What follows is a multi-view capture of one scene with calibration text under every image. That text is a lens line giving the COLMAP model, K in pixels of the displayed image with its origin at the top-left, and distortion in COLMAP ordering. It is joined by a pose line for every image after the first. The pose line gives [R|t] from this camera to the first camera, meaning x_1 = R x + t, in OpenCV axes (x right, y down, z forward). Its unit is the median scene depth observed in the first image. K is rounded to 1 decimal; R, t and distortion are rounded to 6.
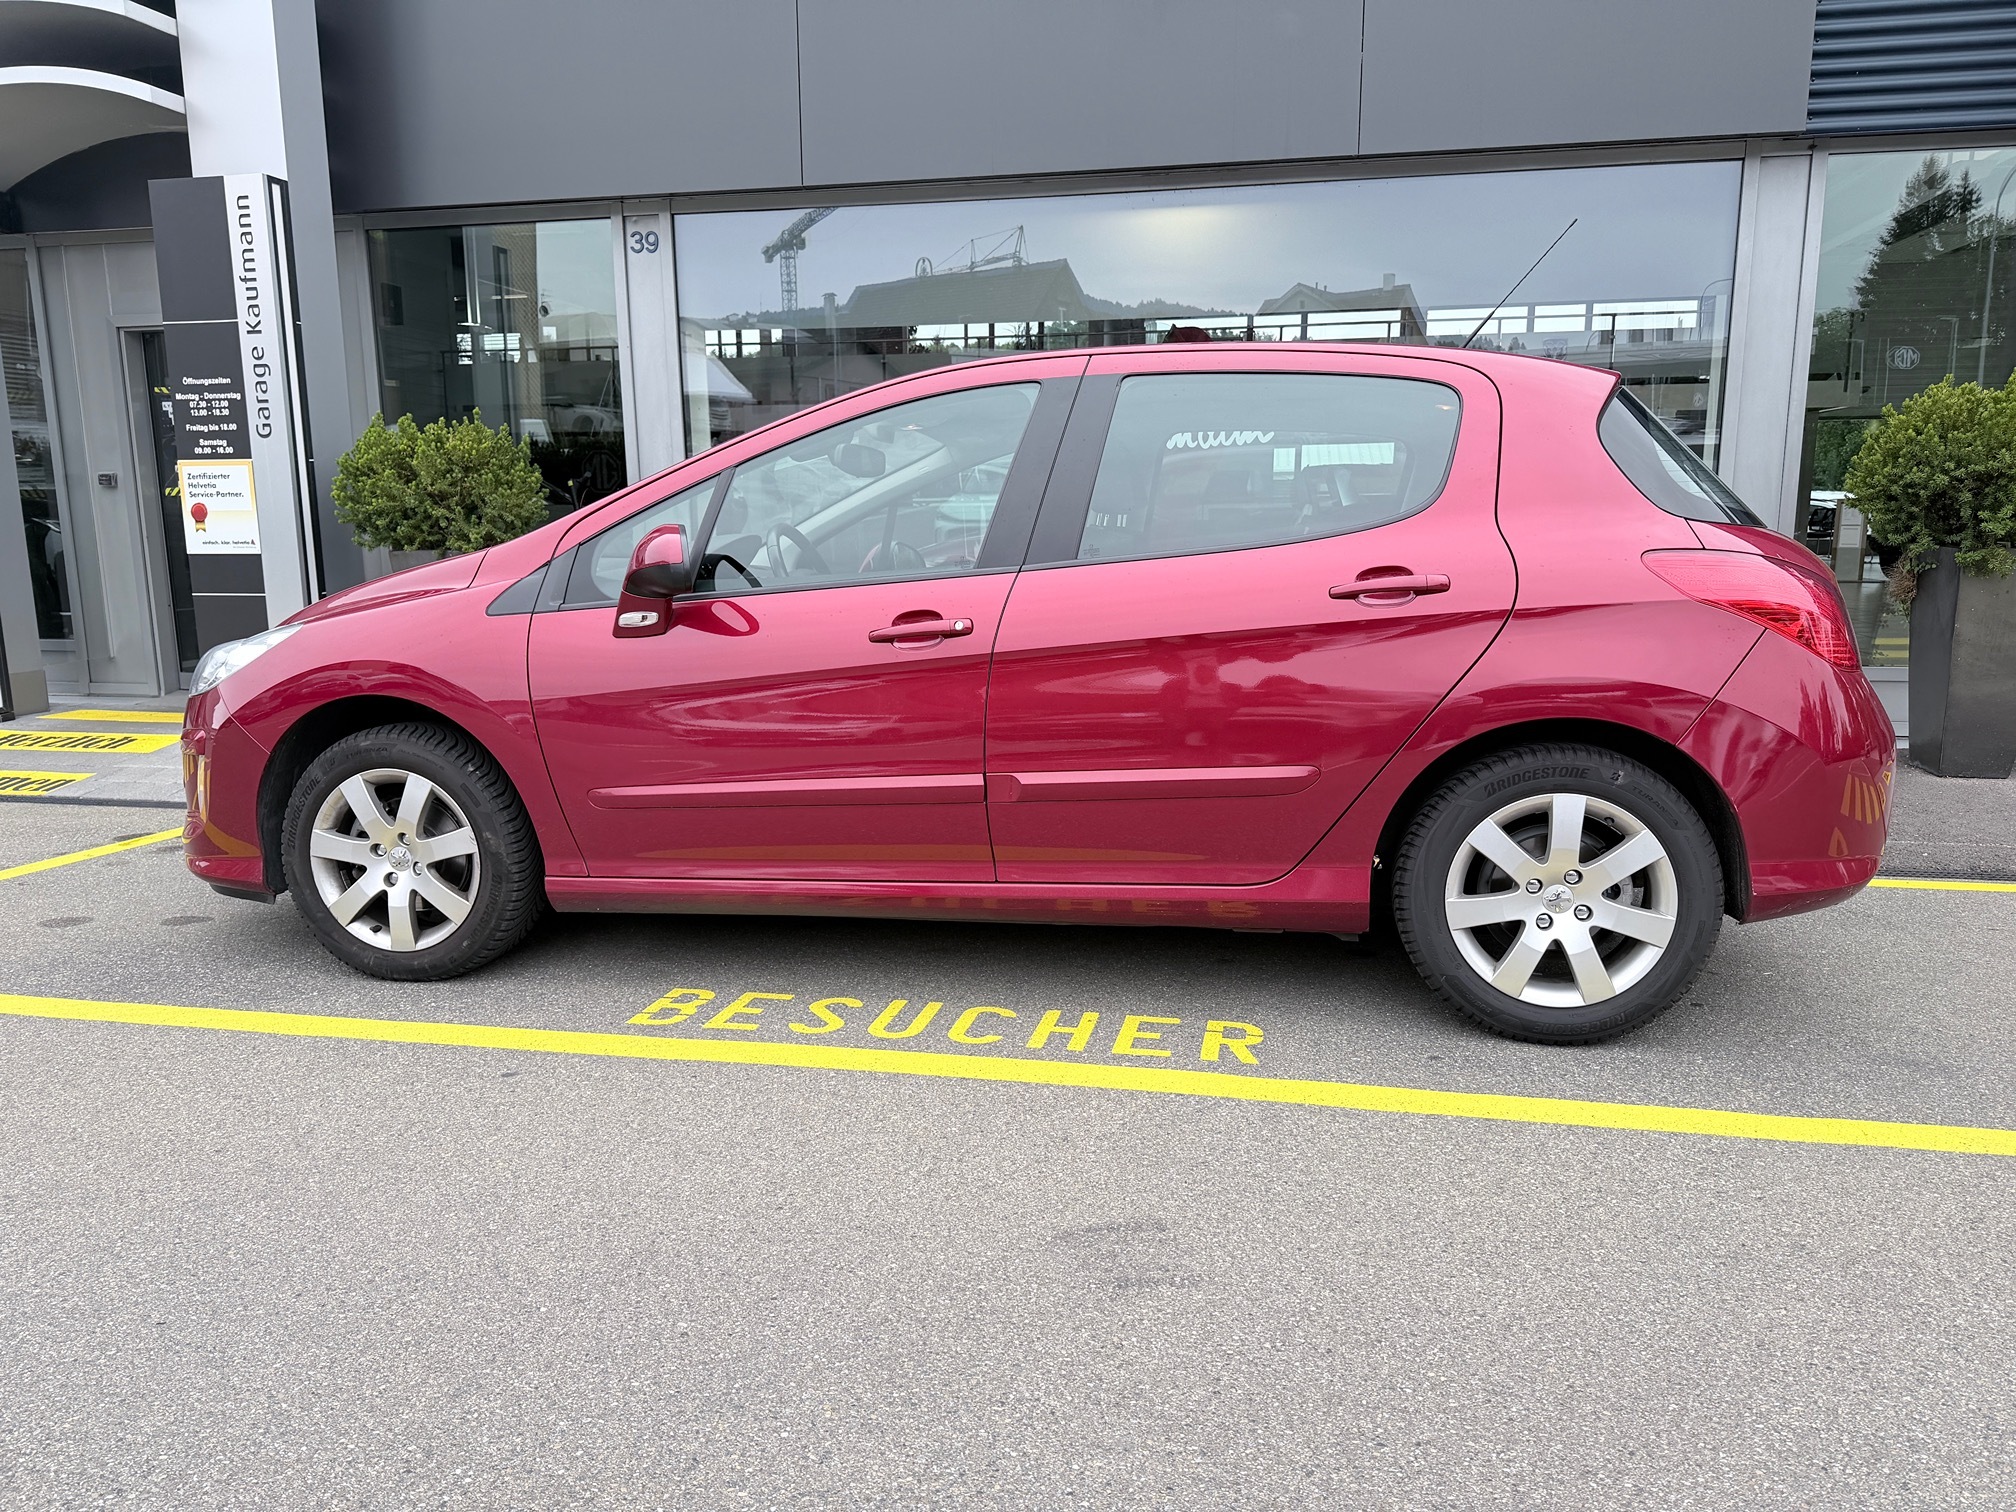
lens RADIAL K [[1429.1, 0, 999.3], [0, 1429.1, 781.8], [0, 0, 1]] dist [0.057939, -0.058810]
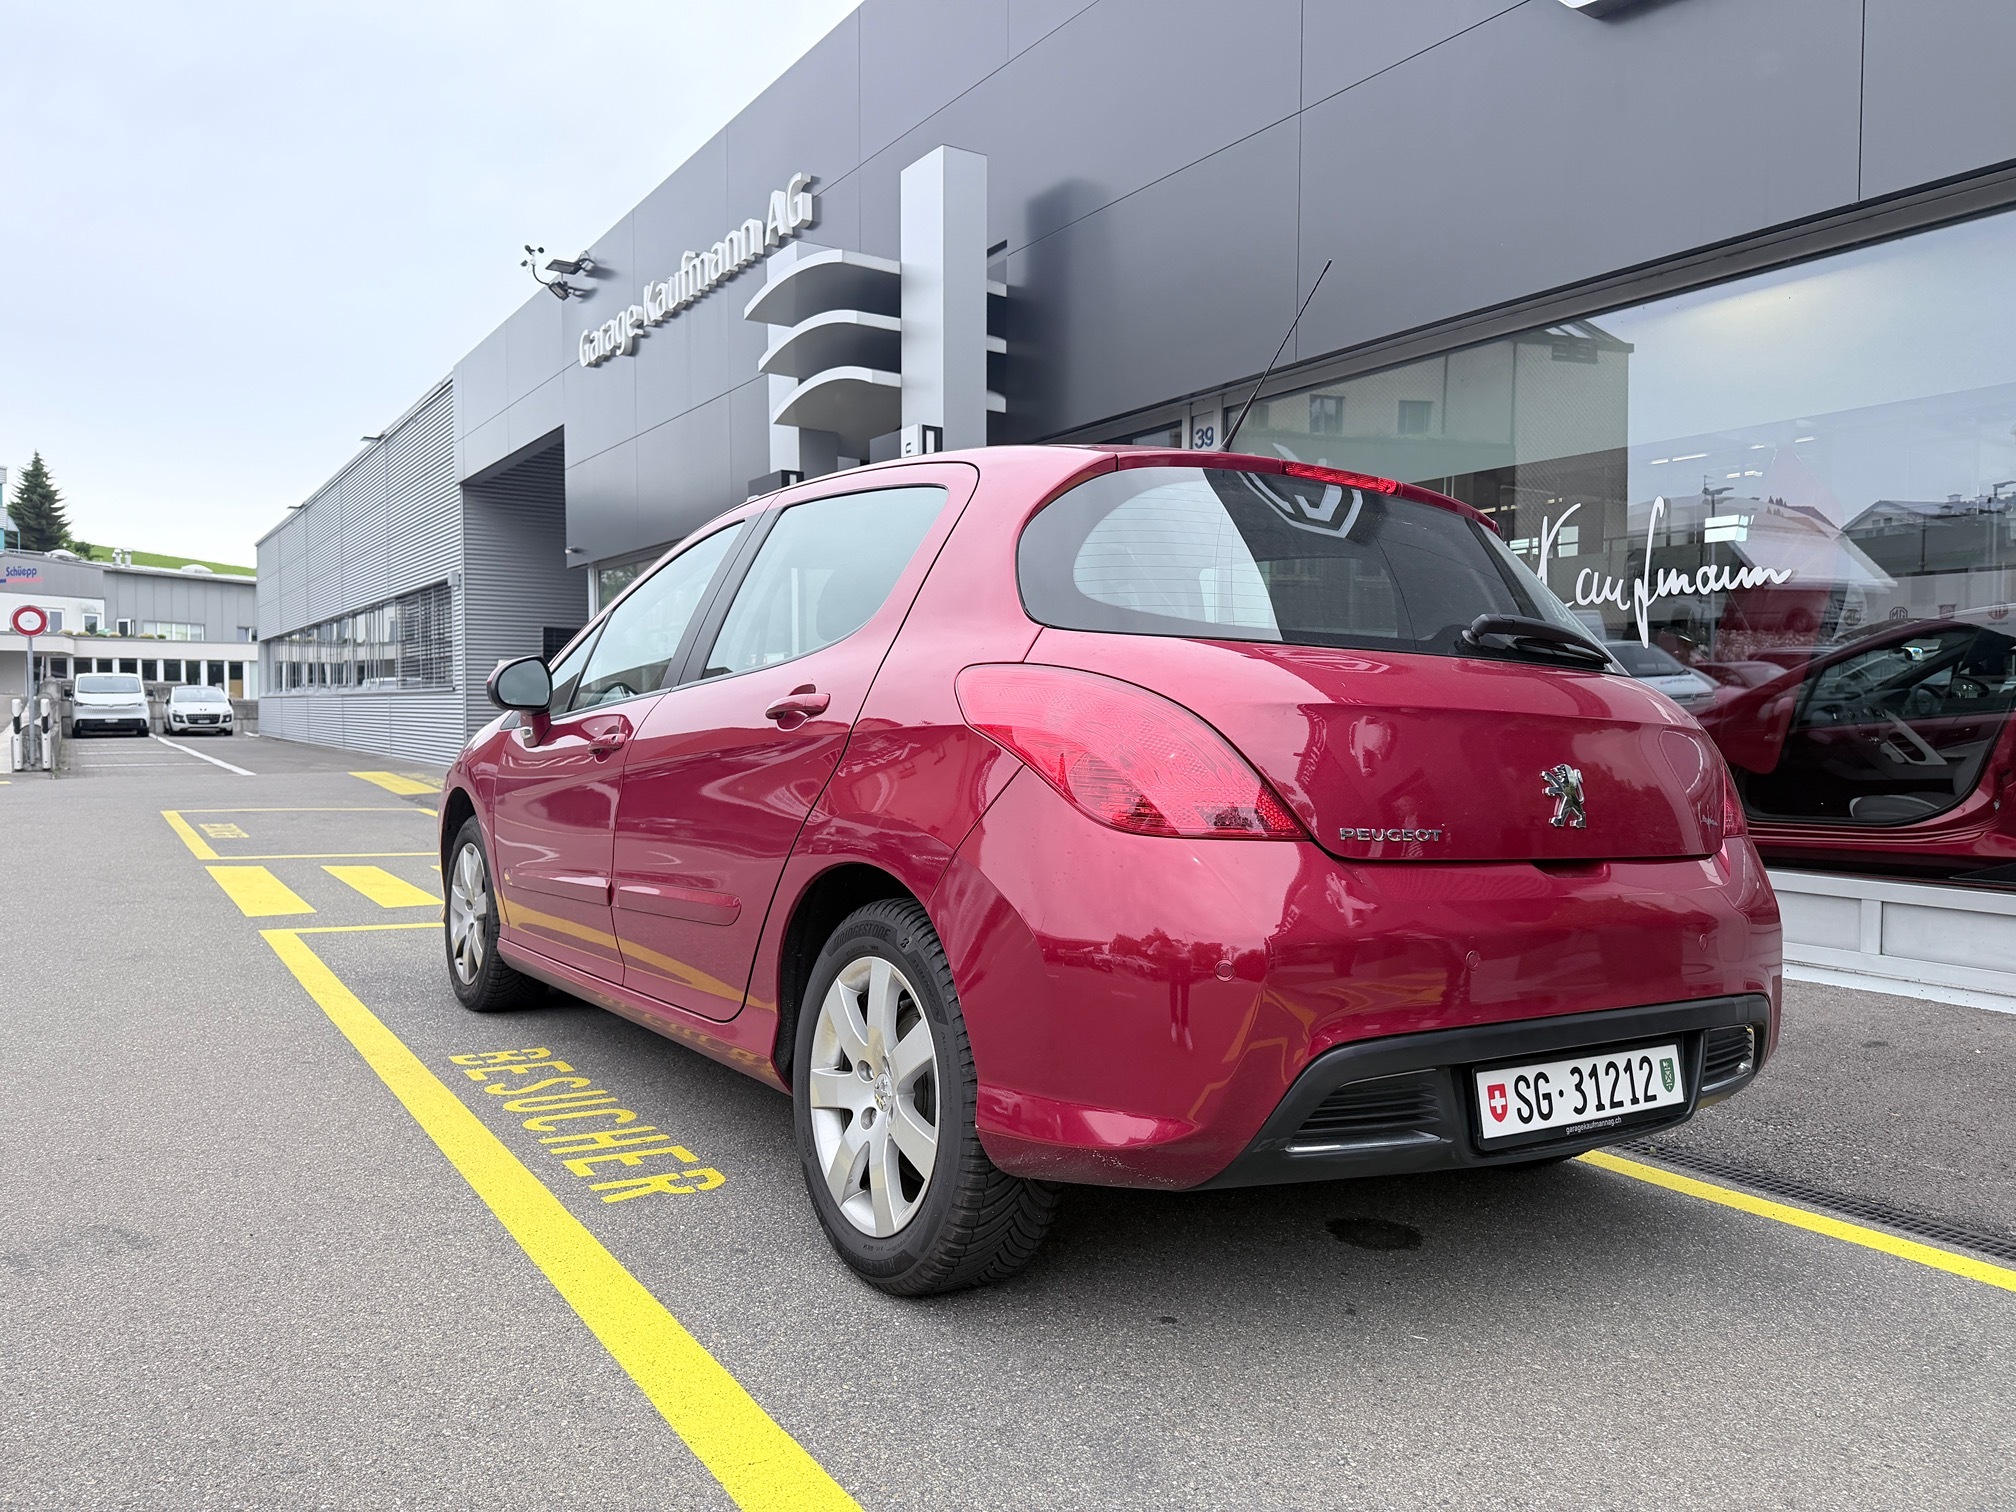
lens RADIAL K [[1429.1, 0, 999.3], [0, 1429.1, 781.8], [0, 0, 1]] dist [0.057939, -0.058810]
pose [[0.699662, 0.042741, -0.713194, 0.954199], [-0.143757, 0.986216, -0.081926, -0.030816], [0.699862, 0.159847, 0.696162, 0.456376]]
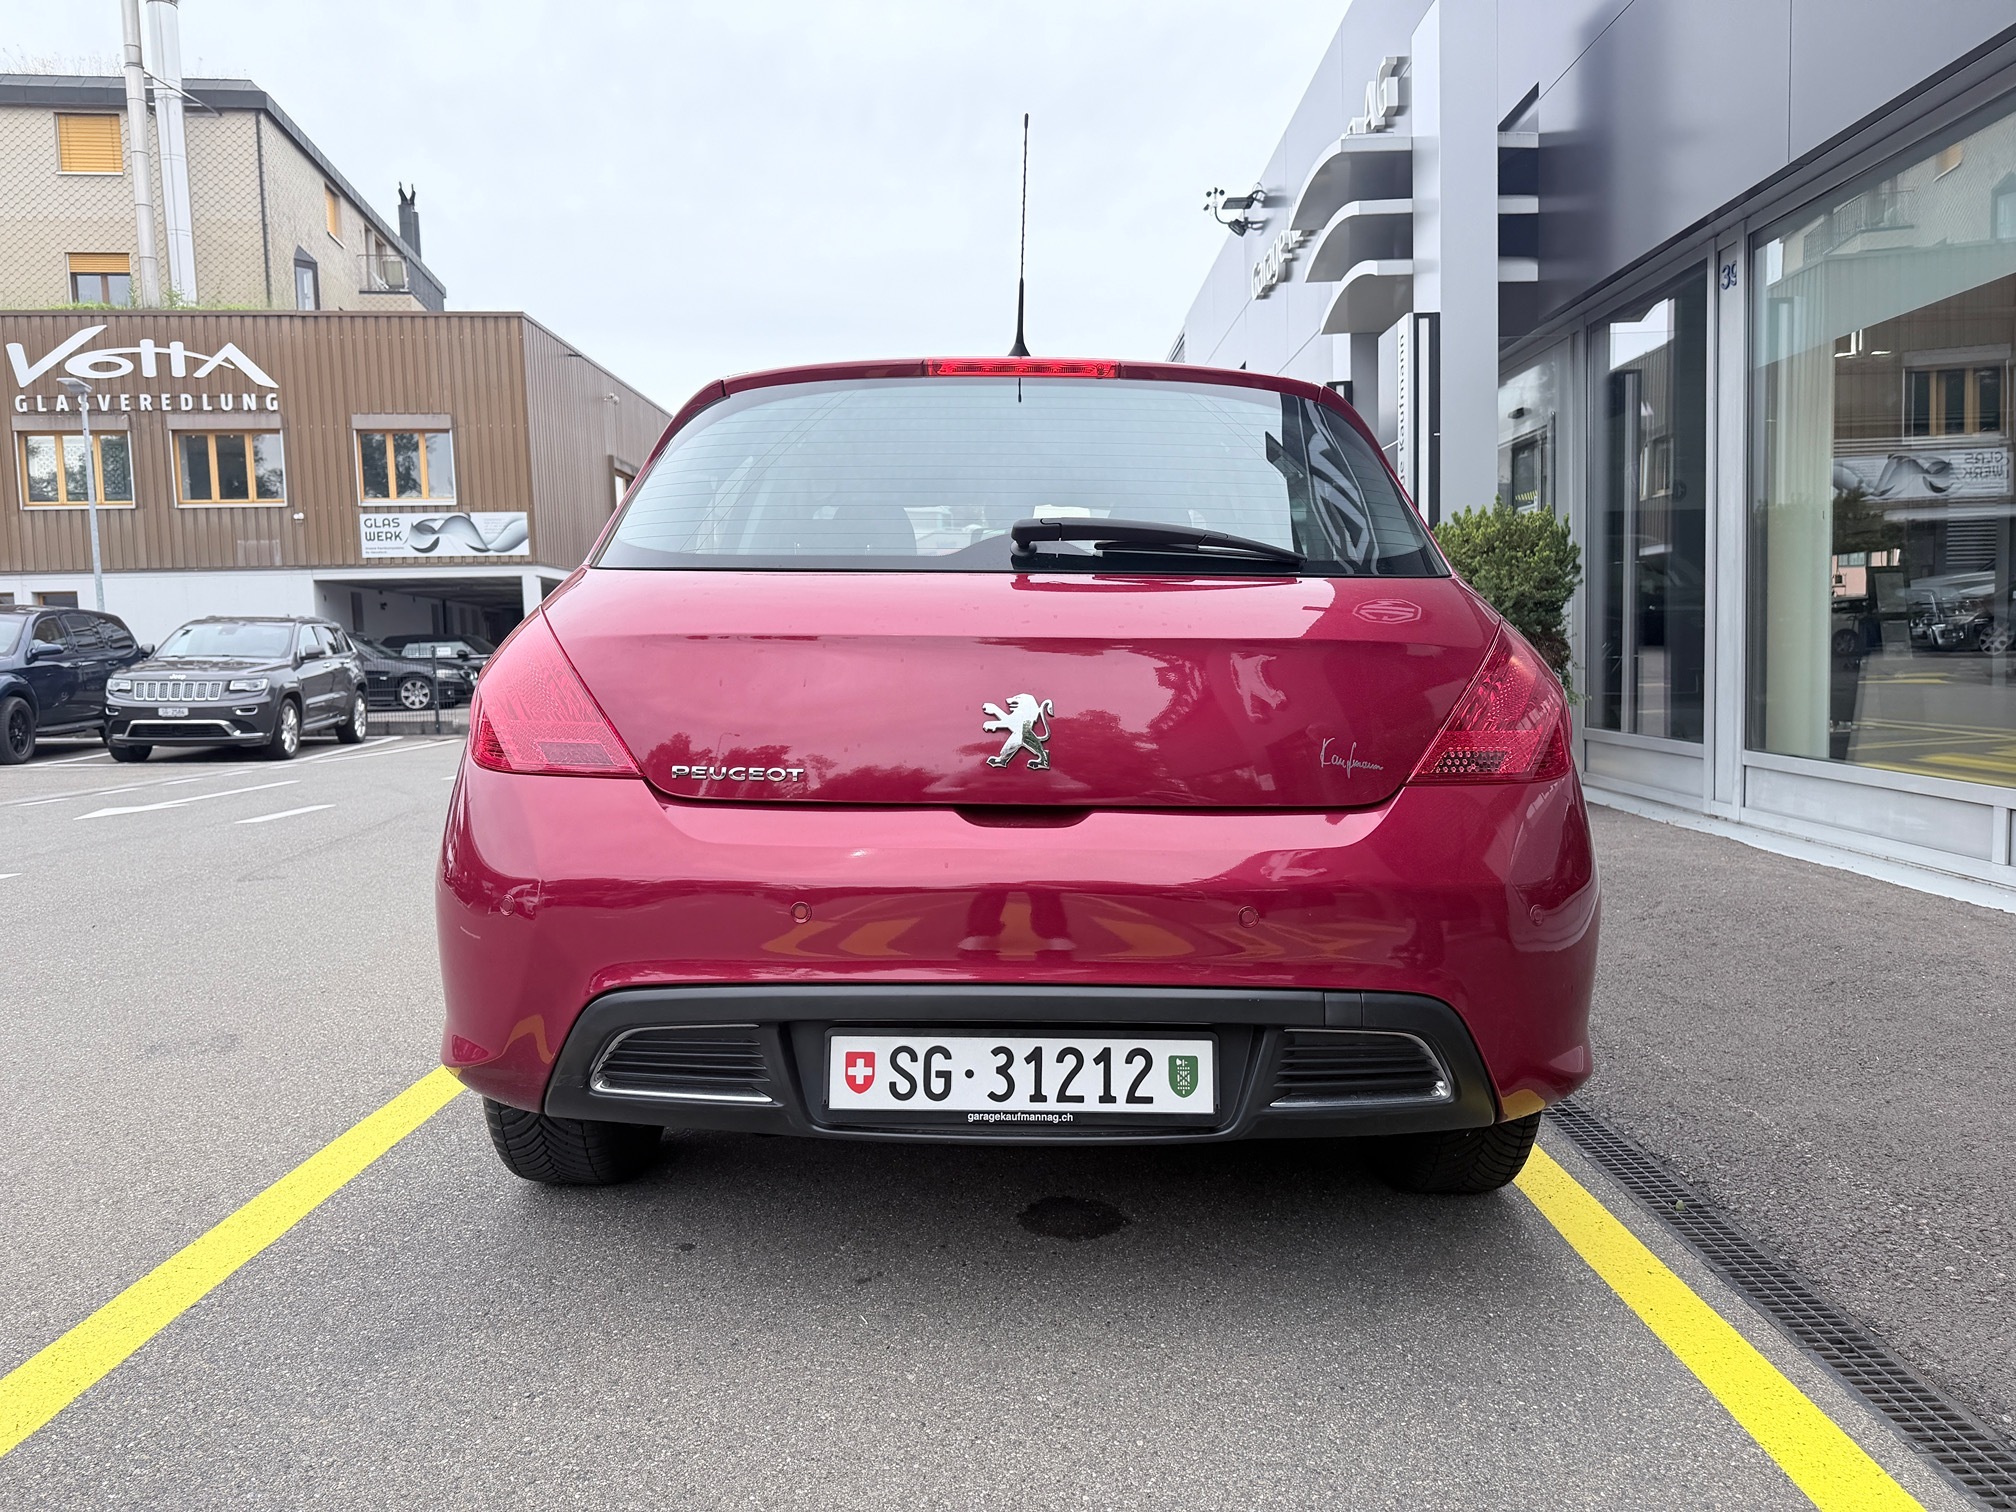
lens RADIAL K [[1428.6, 0, 973.9], [0, 1428.6, 753.0], [0, 0, 1]] dist [0.073015, -0.092809]
pose [[0.171862, 0.070912, -0.982566, 1.236955], [-0.156695, 0.986675, 0.043800, -0.138609], [0.972579, 0.146436, 0.180684, 1.032300]]
